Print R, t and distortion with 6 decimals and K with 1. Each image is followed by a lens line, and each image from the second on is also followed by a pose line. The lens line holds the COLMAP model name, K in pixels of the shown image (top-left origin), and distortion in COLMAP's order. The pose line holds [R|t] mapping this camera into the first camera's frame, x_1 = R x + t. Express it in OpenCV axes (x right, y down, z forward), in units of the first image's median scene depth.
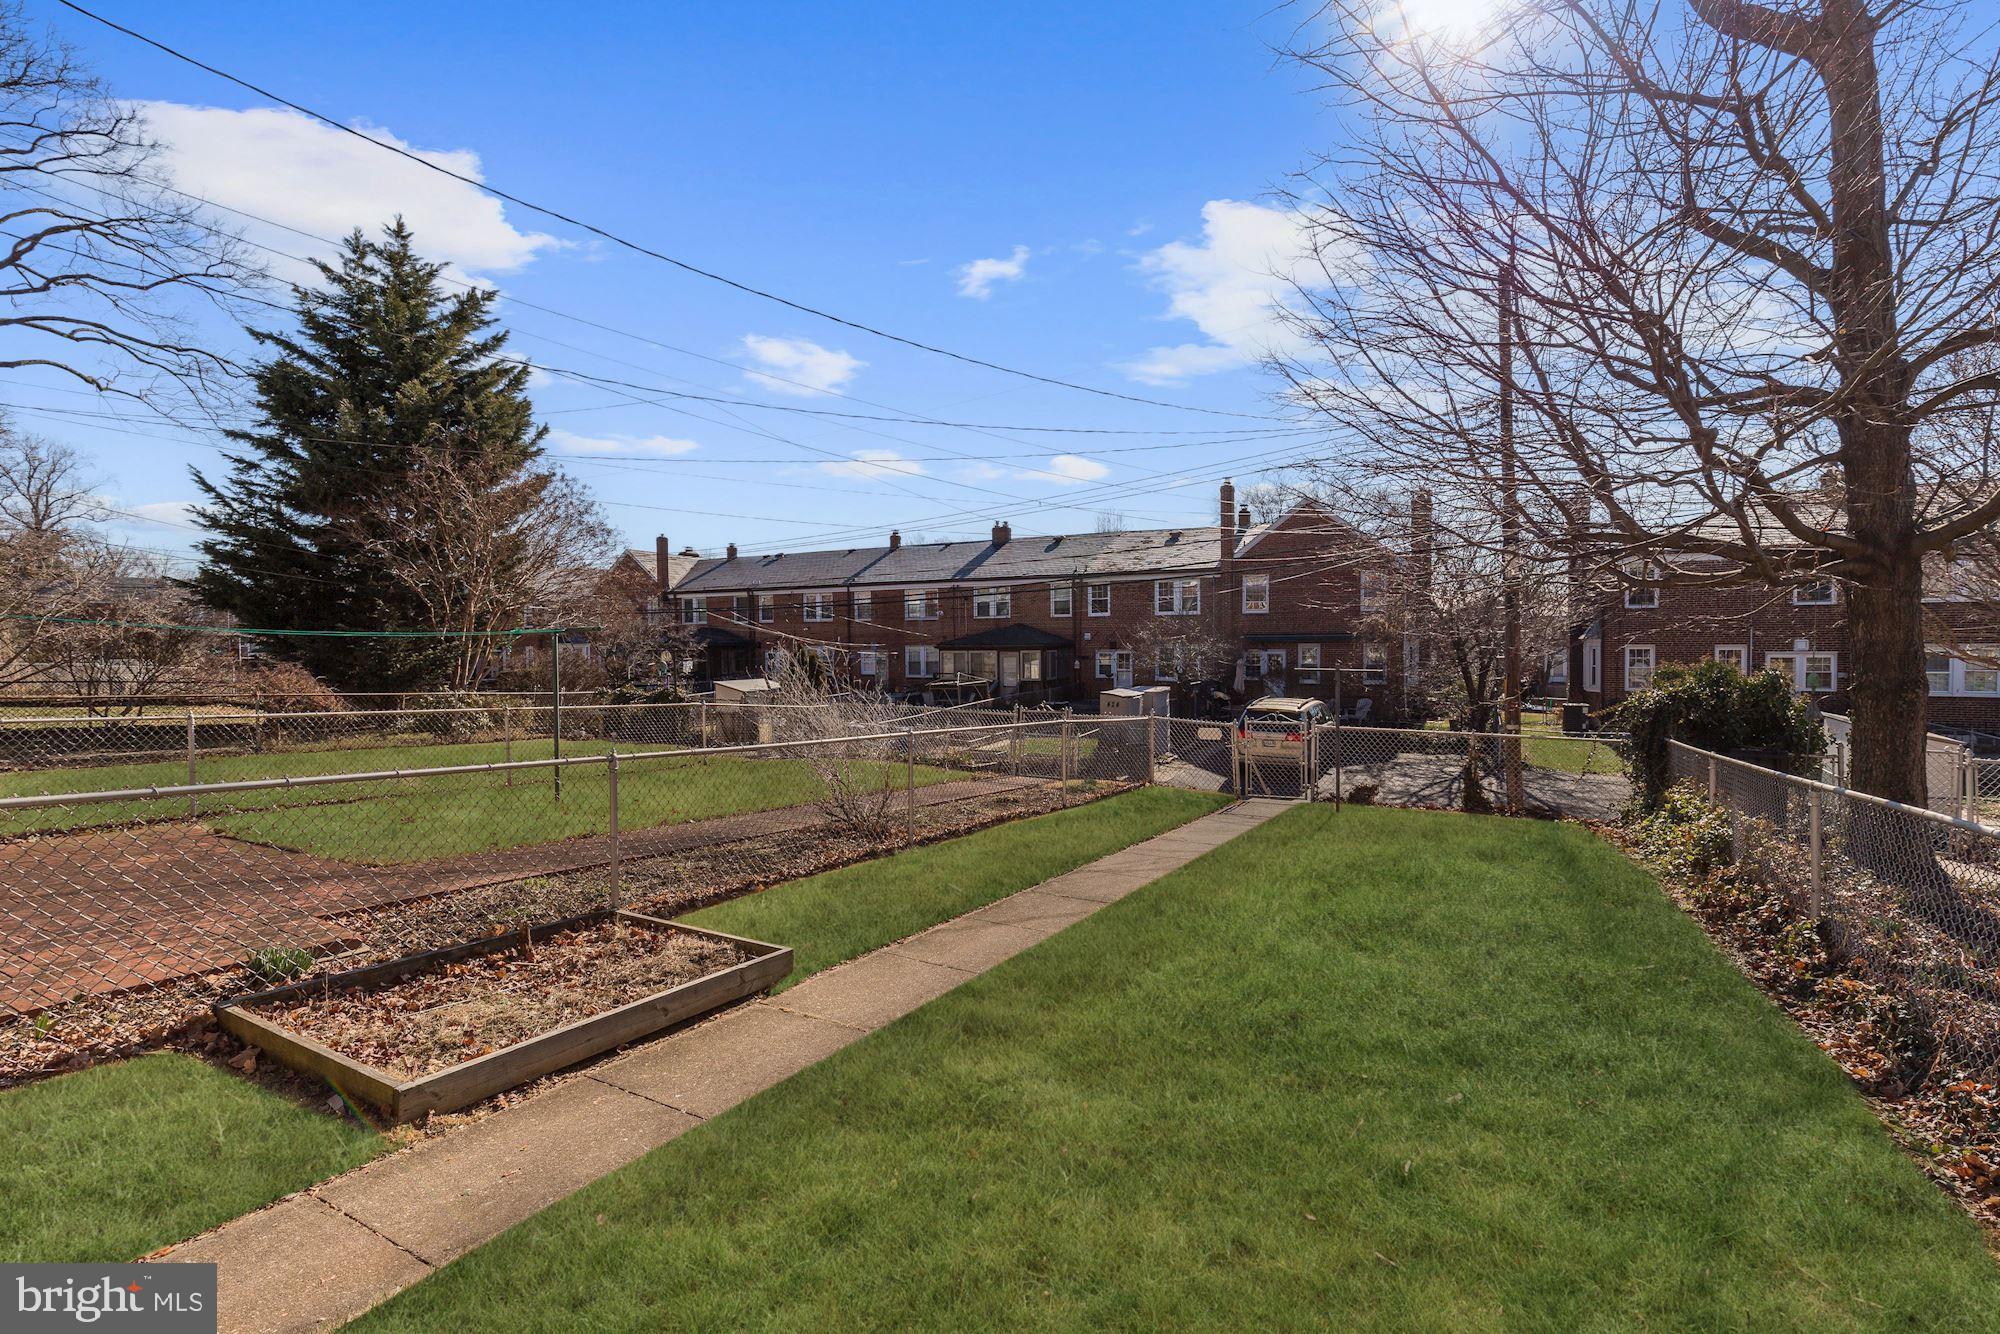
lens RADIAL K [[892.1, 0, 1011.9], [0, 892.1, 668.0], [0, 0, 1]] dist [0.002356, 0.000266]
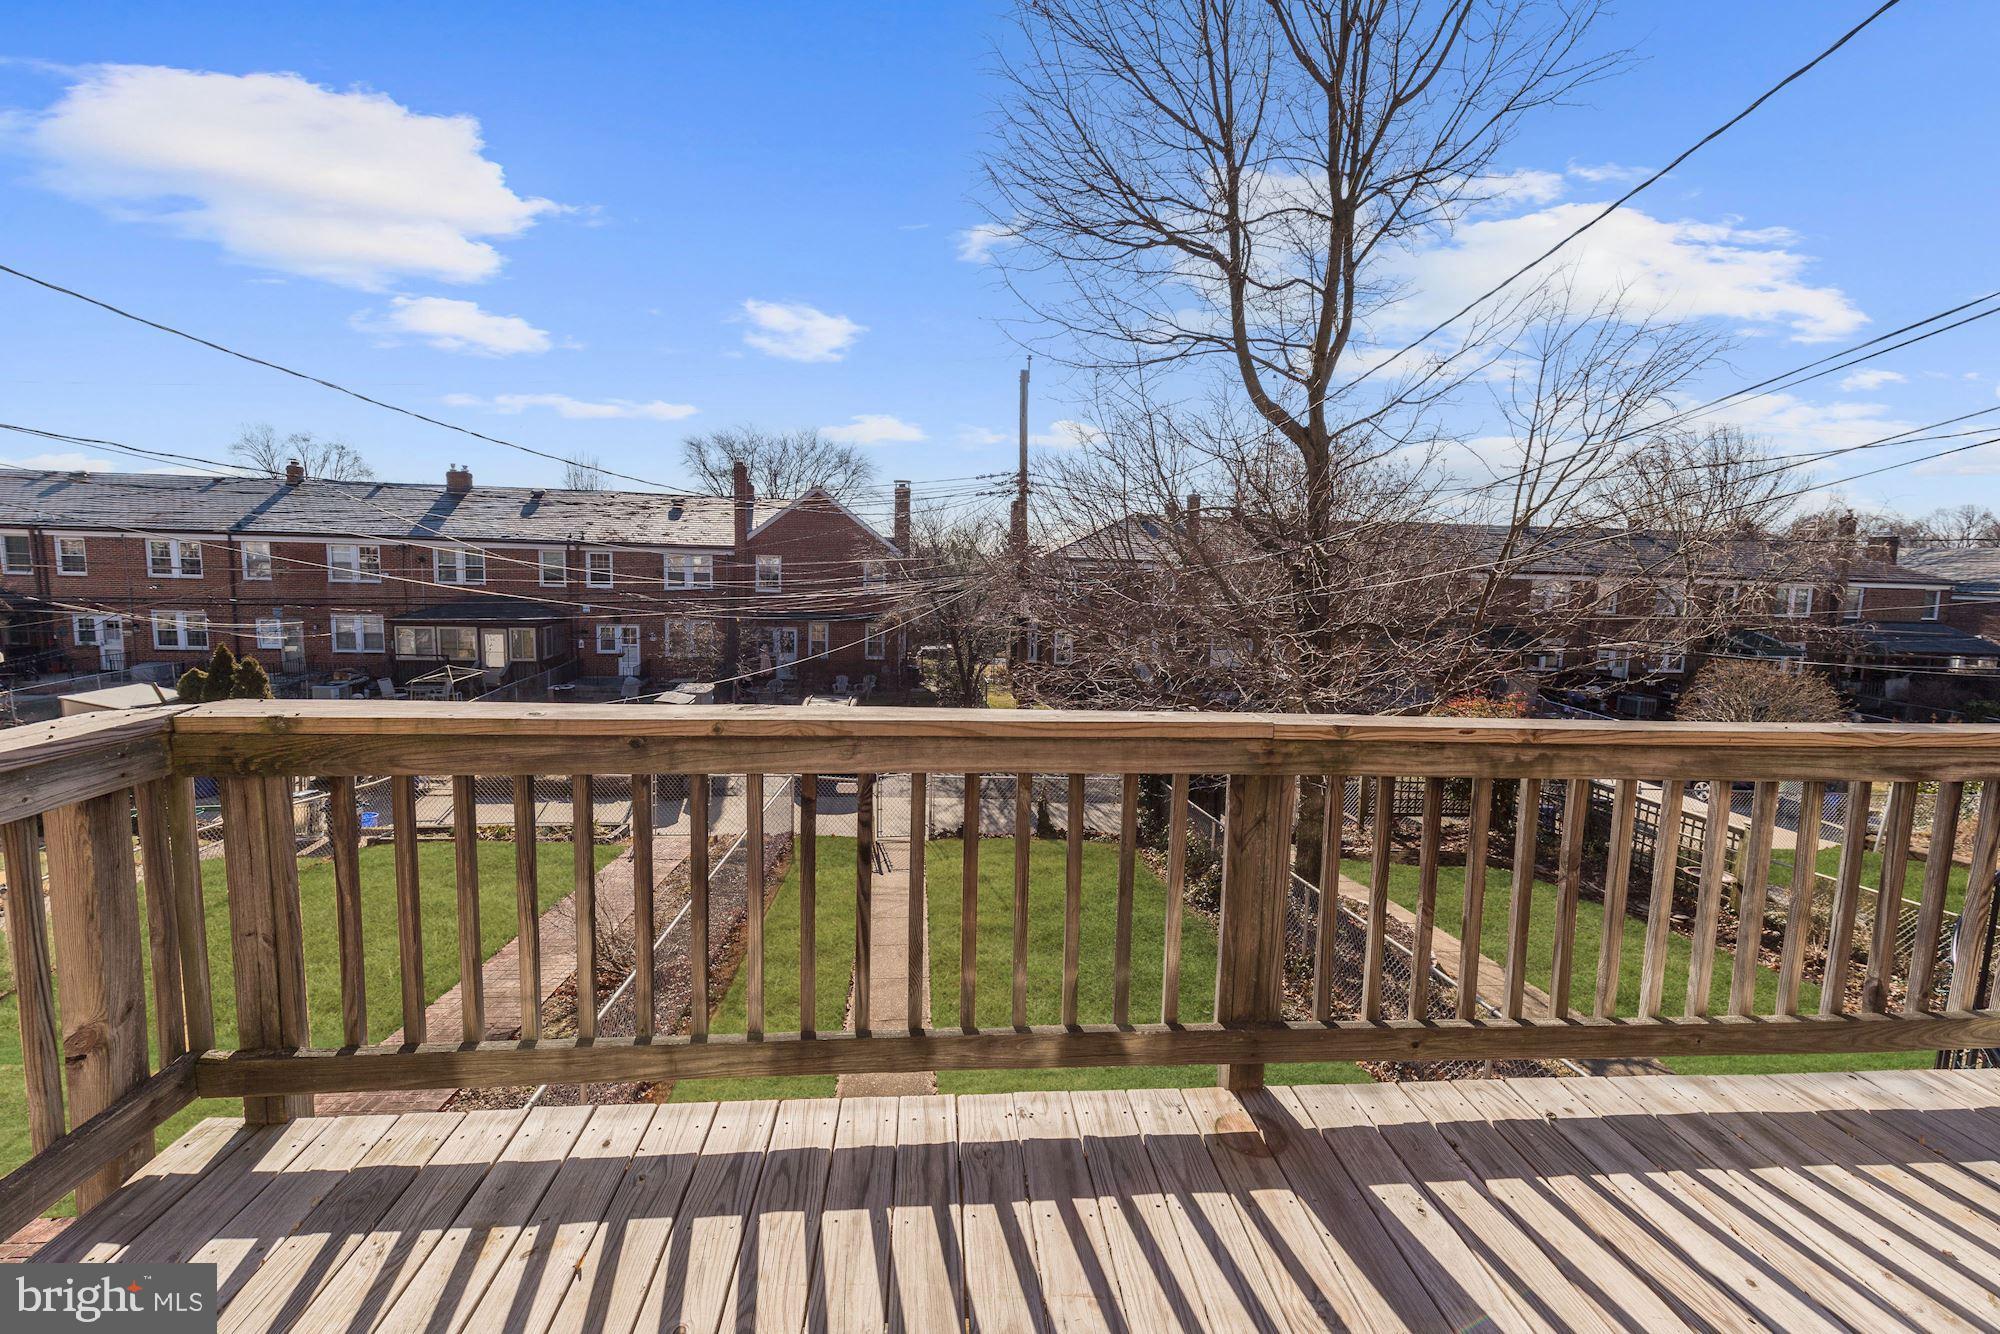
lens RADIAL K [[892.1, 0, 1001.7], [0, 892.1, 656.8], [0, 0, 1]] dist [0.002356, 0.000266]
pose [[0.821997, -0.030736, 0.568661, -0.104399], [-0.015077, 0.997018, 0.075683, -0.072912], [-0.569292, -0.070785, 0.819082, -0.017826]]
